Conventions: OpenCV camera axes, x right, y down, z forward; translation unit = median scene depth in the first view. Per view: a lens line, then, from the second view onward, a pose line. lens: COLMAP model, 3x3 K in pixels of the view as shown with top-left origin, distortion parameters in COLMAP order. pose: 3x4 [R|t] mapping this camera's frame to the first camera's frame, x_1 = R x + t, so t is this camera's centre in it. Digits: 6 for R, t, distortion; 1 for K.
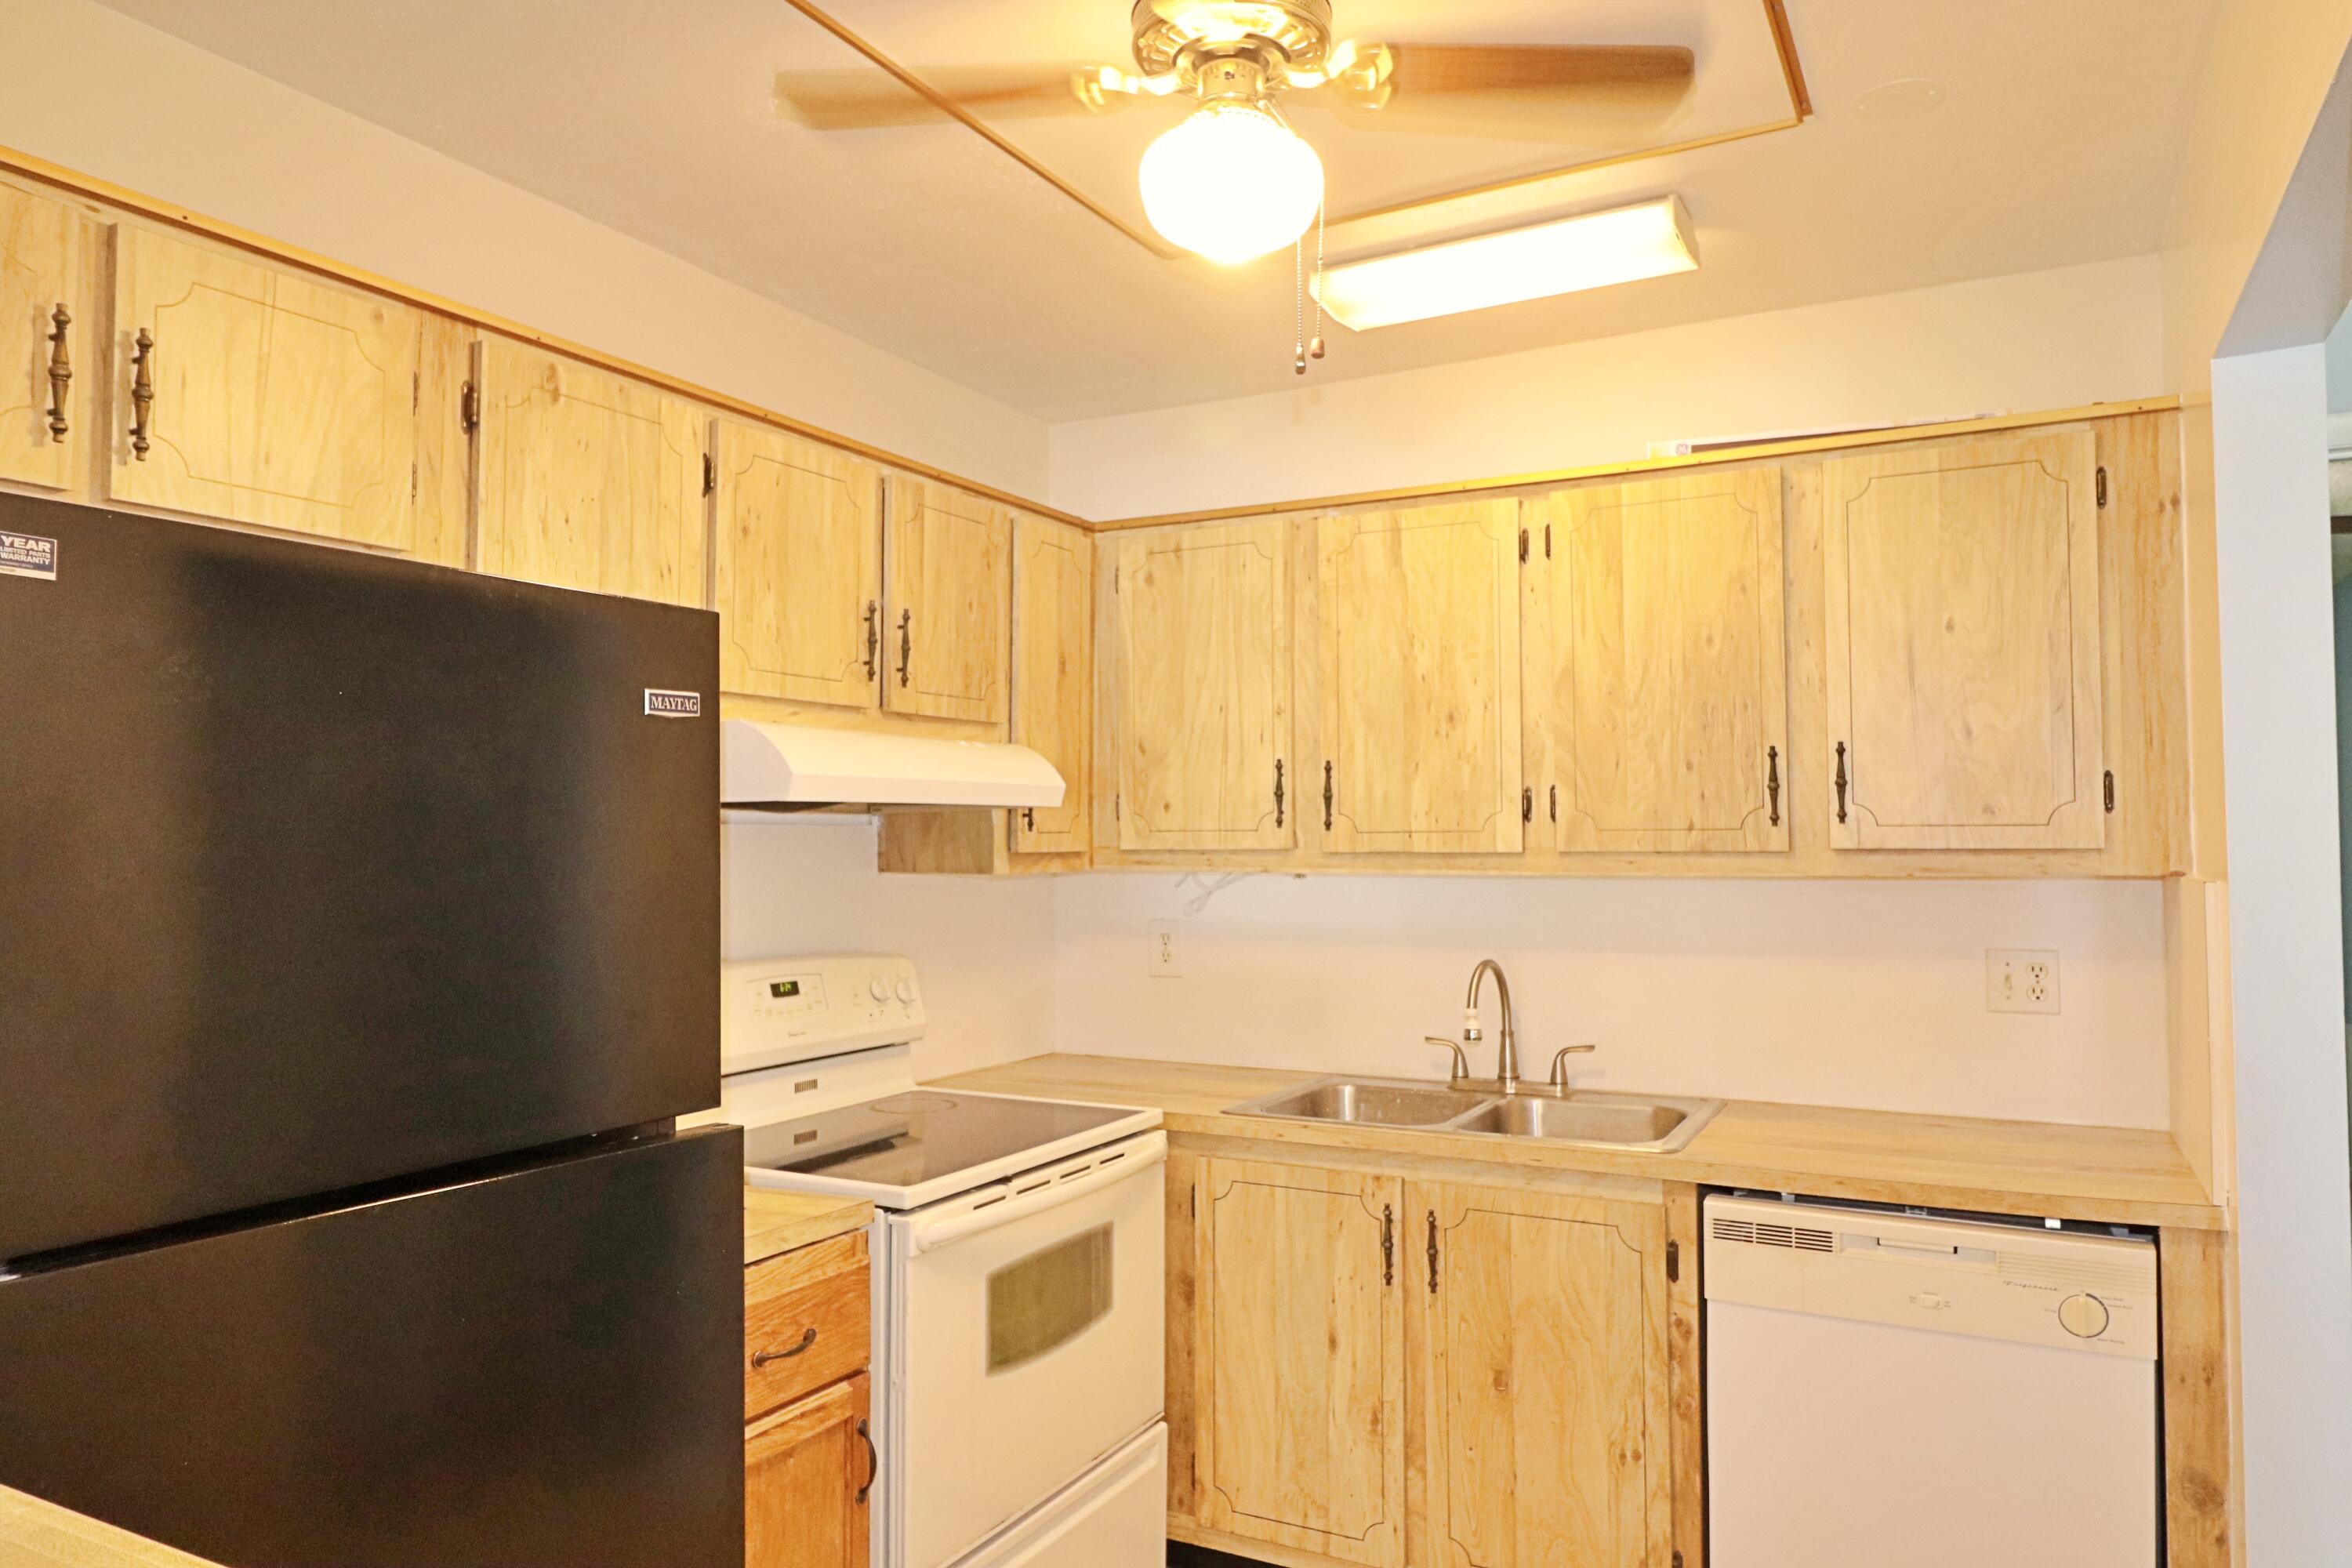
lens RADIAL K [[1565.6, 0, 1164.4], [0, 1565.6, 789.1], [0, 0, 1]] dist [0.009369, -0.000055]
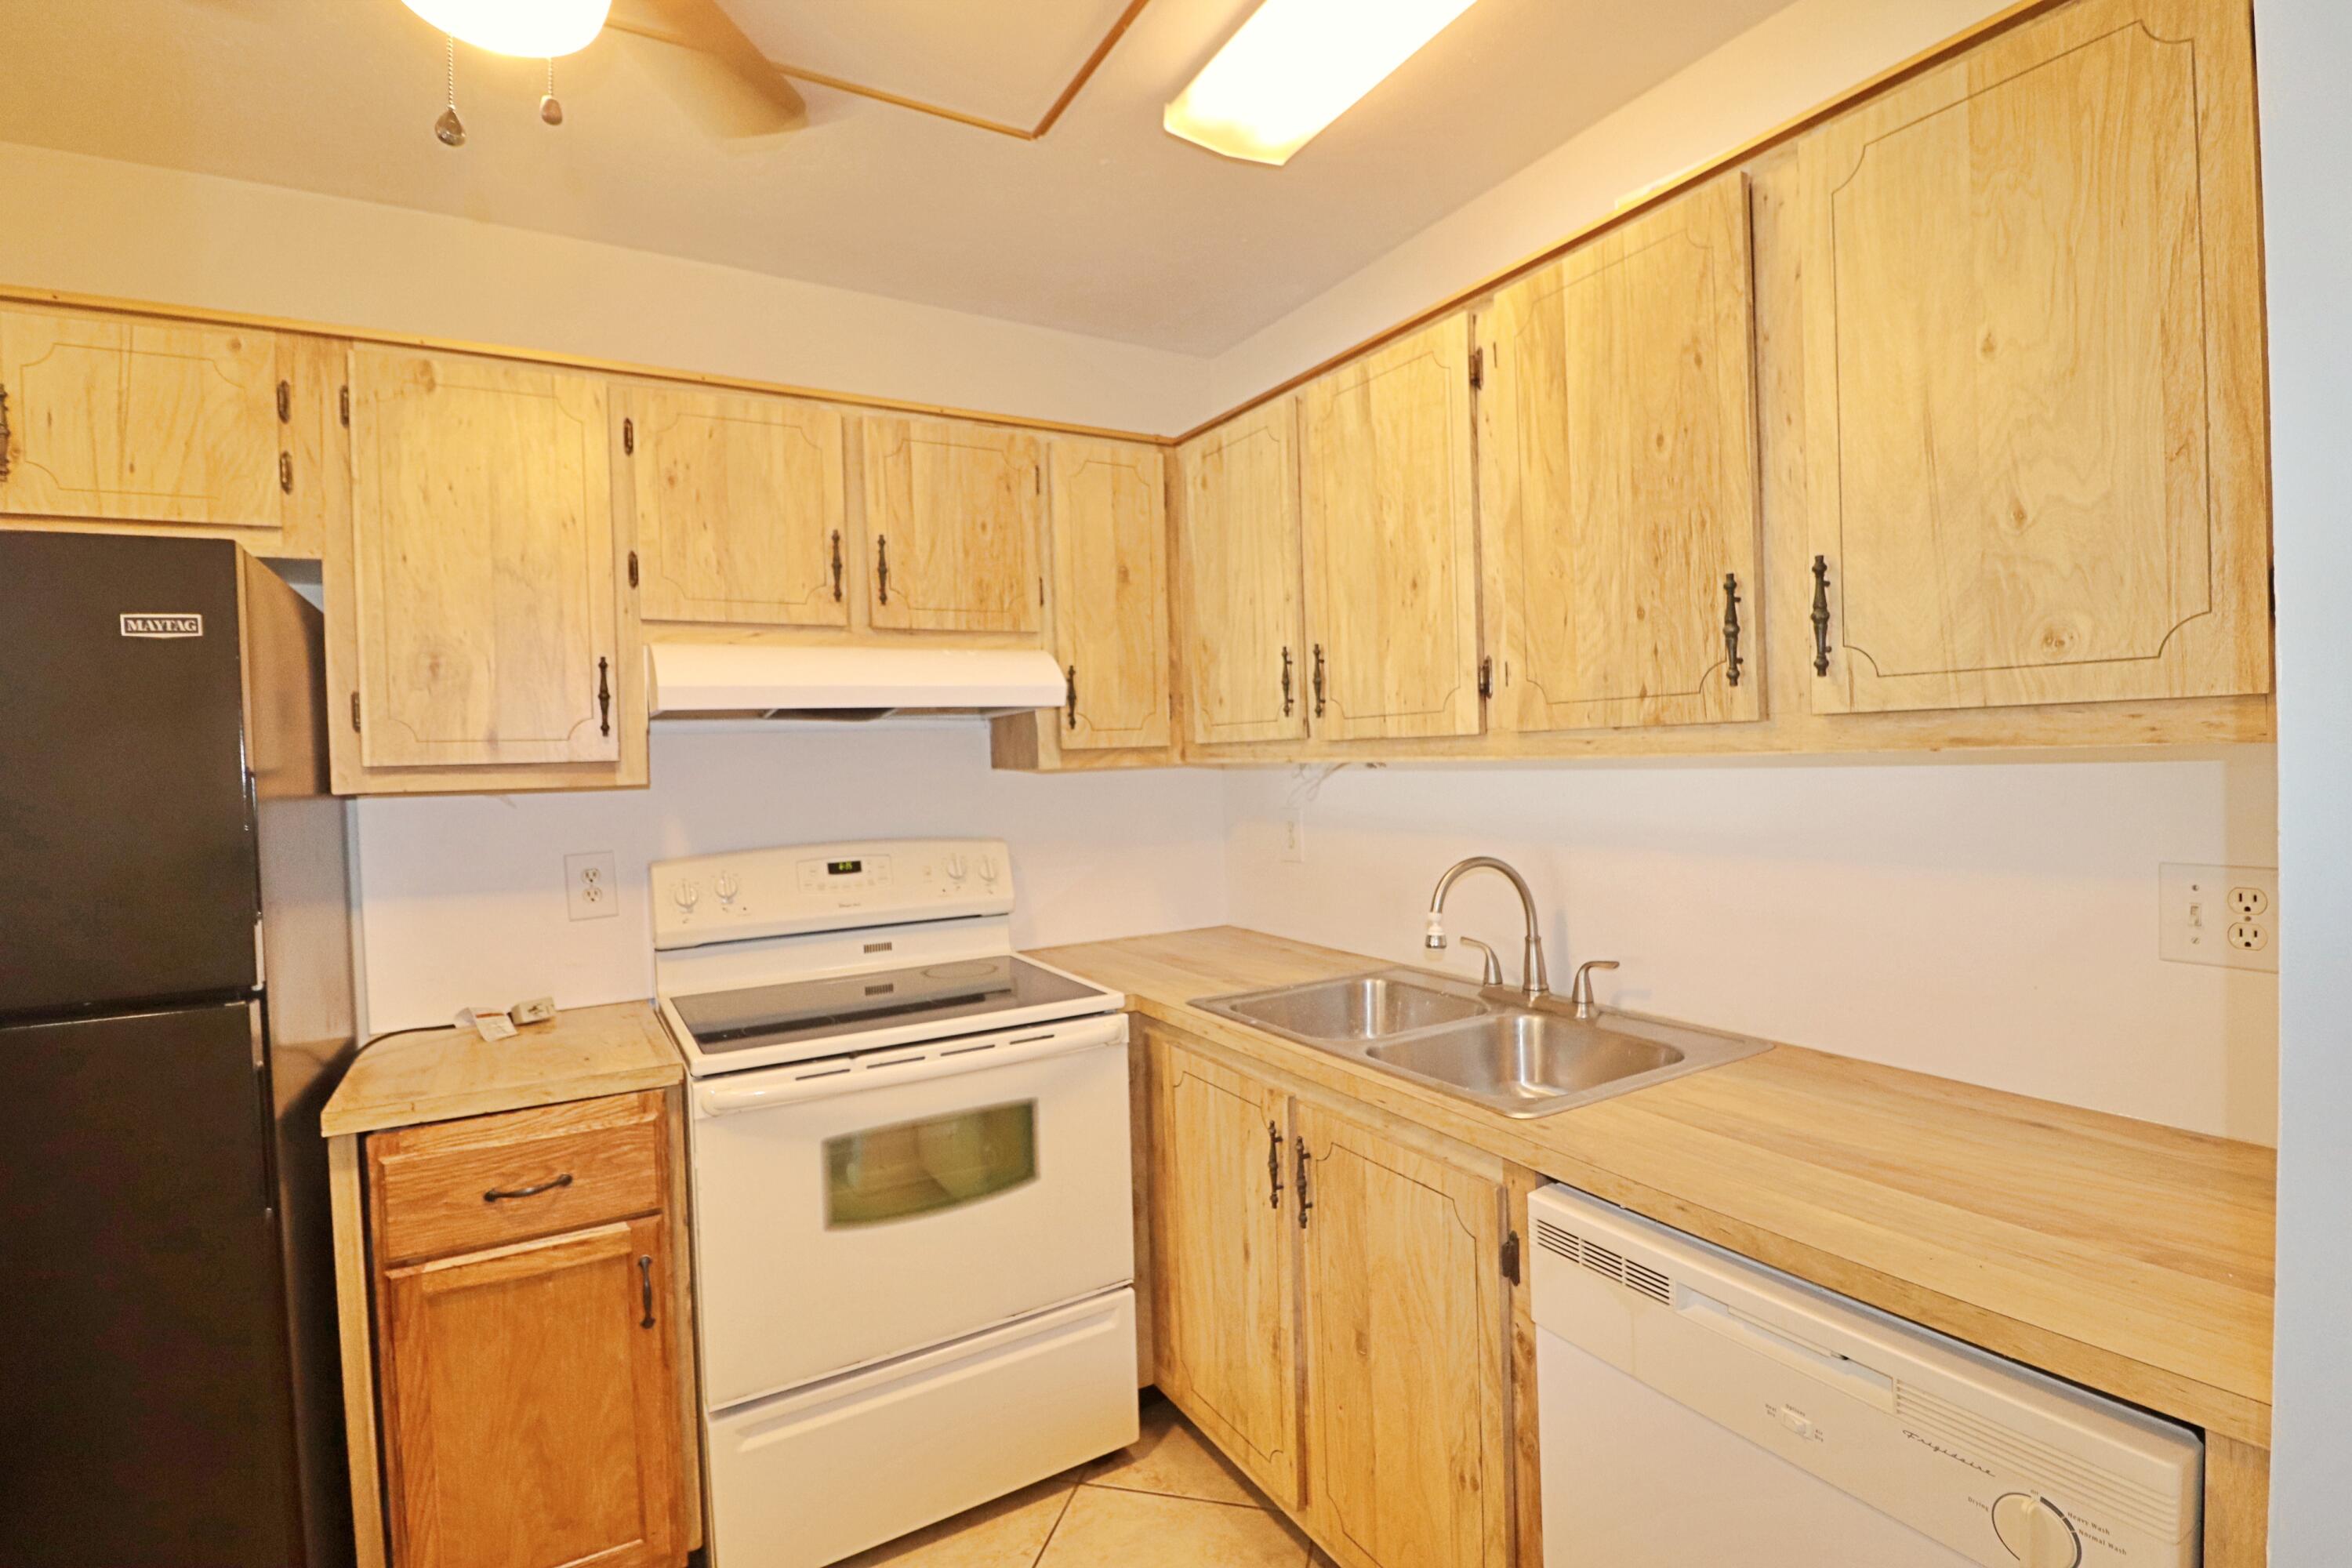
lens RADIAL K [[1098.2, 0, 1177.4], [0, 1098.2, 781.0], [0, 0, 1]] dist [0.001542, -0.013529]
pose [[0.852811, -0.009705, -0.522130, 0.422416], [0.044722, 0.997512, 0.054504, 0.027428], [0.520301, -0.069833, 0.851123, 0.426566]]
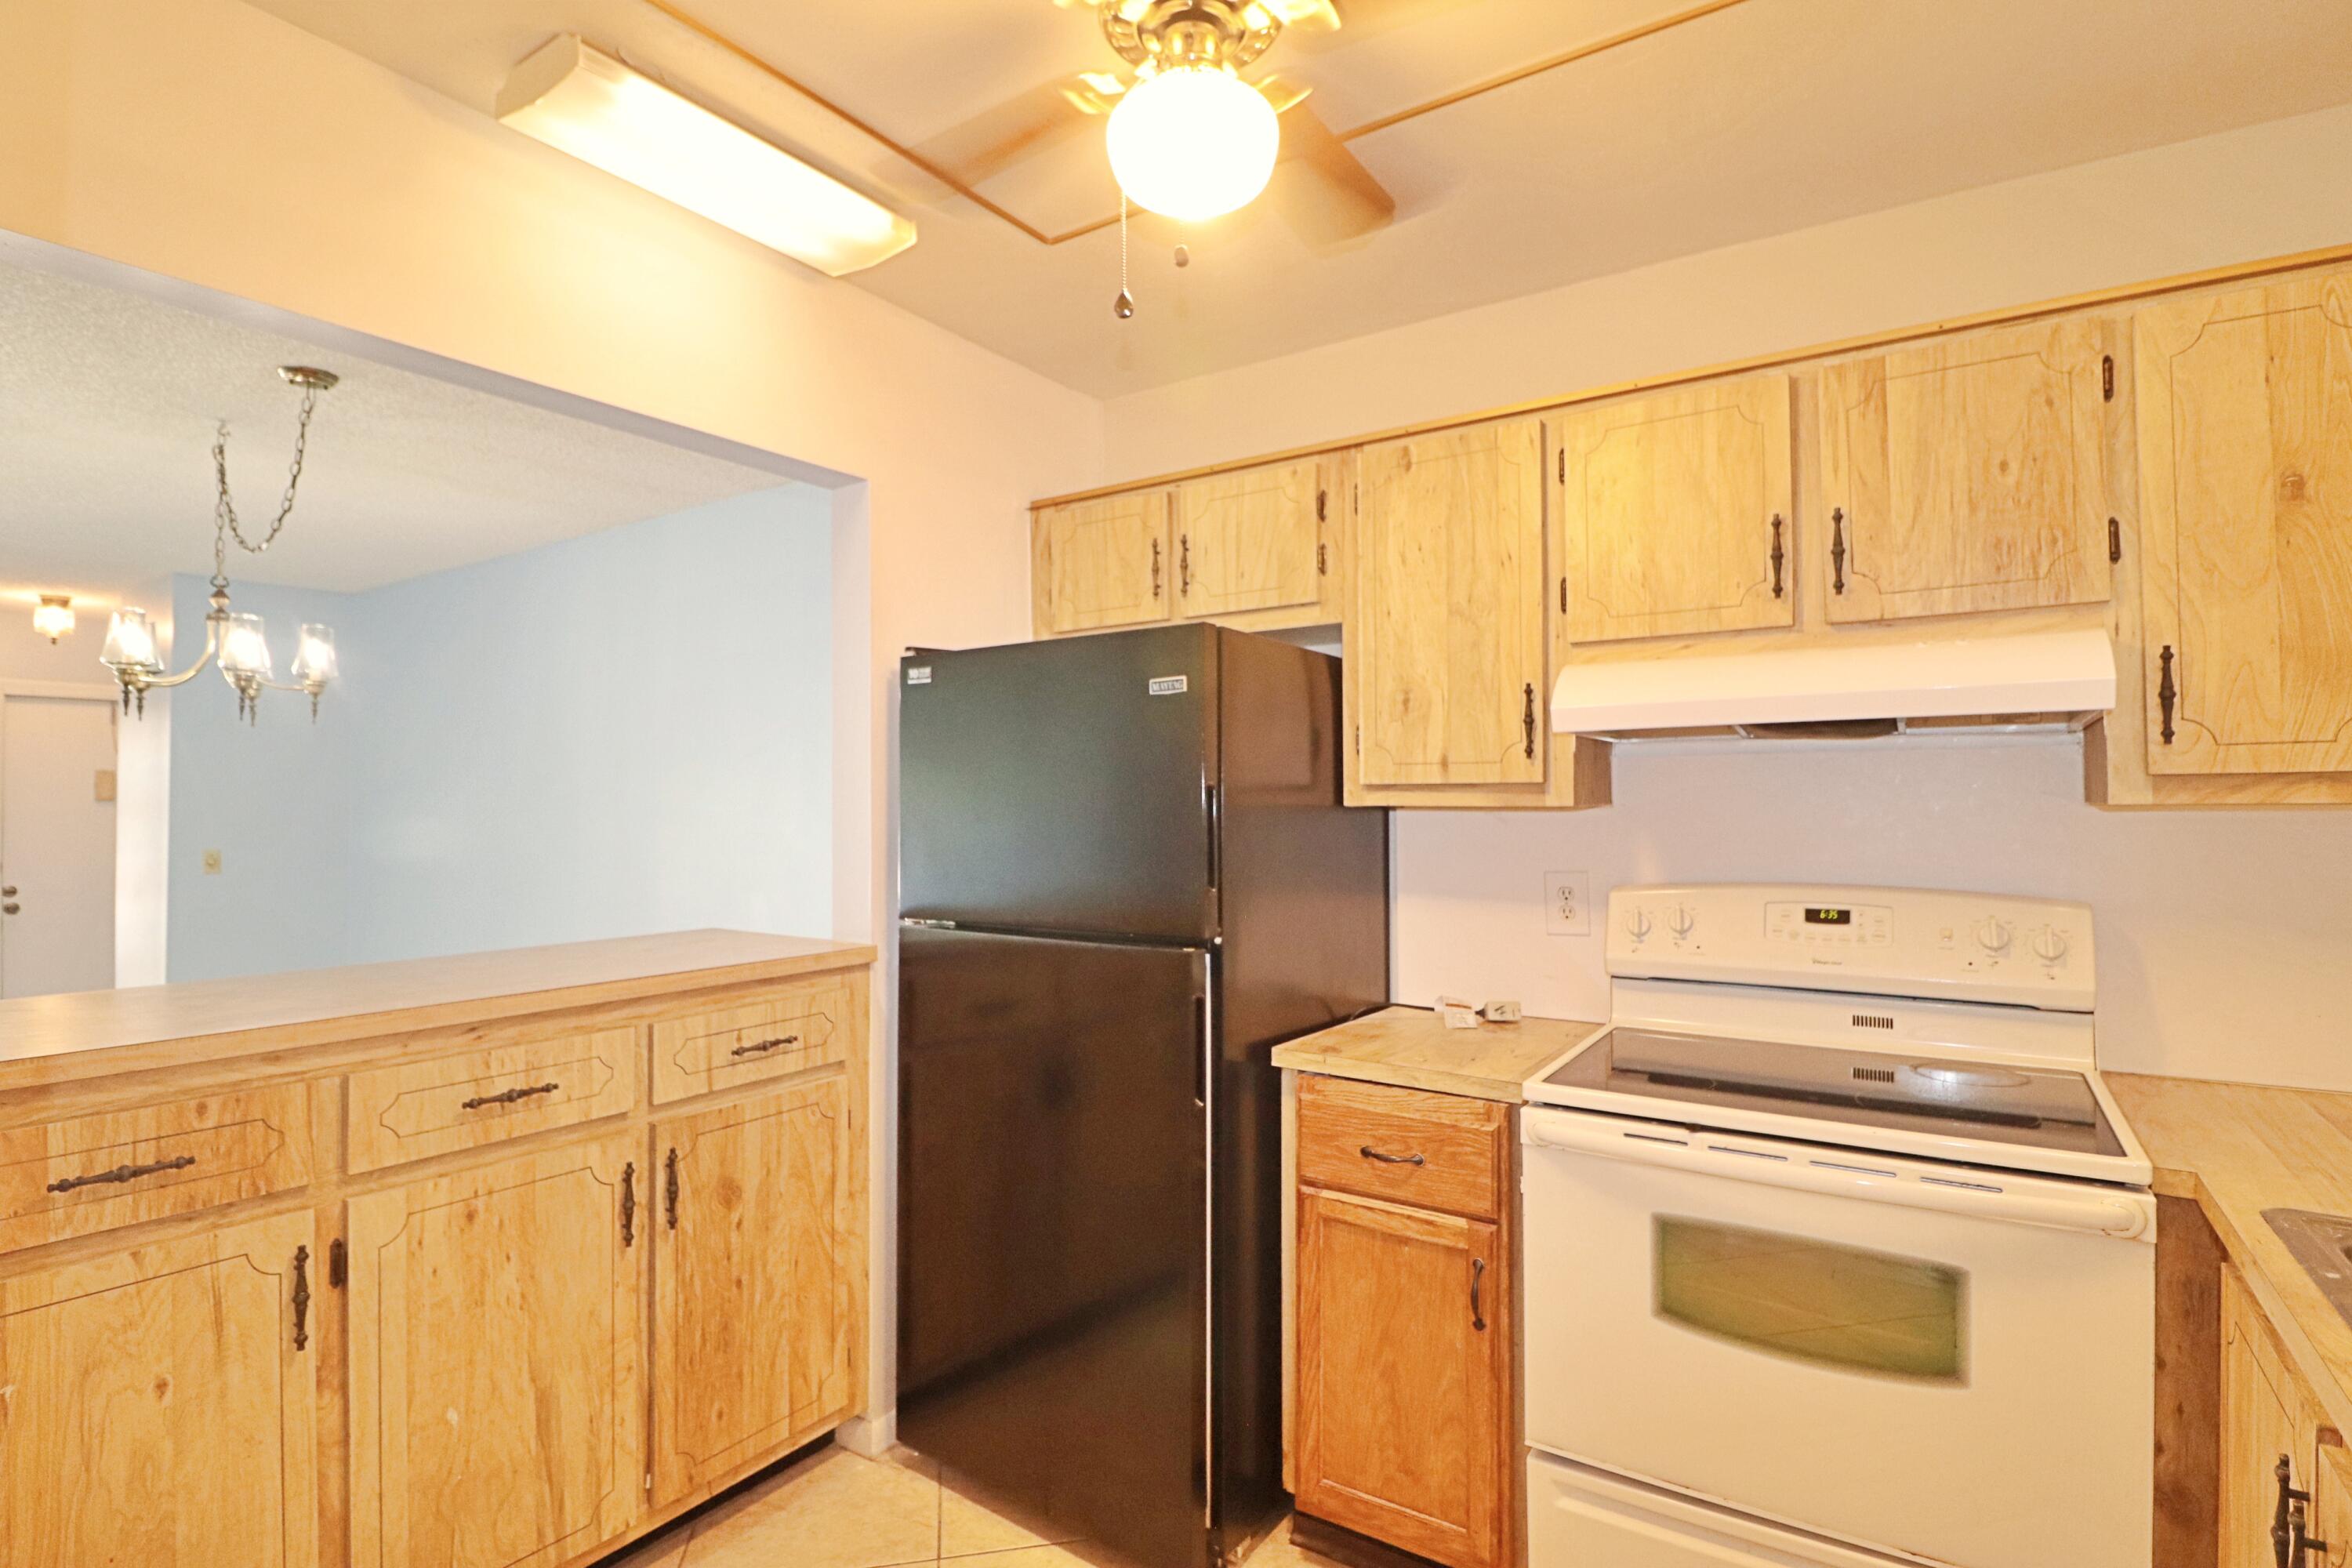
lens RADIAL K [[1132.3, 0, 1176.0], [0, 1132.3, 784.0], [0, 0, 1]] dist [-0.000452, -0.015300]
pose [[-0.098069, -0.013237, -0.995092, 0.519098], [0.037462, 0.999154, -0.016983, 0.041439], [0.994474, -0.038944, -0.097490, 0.672681]]
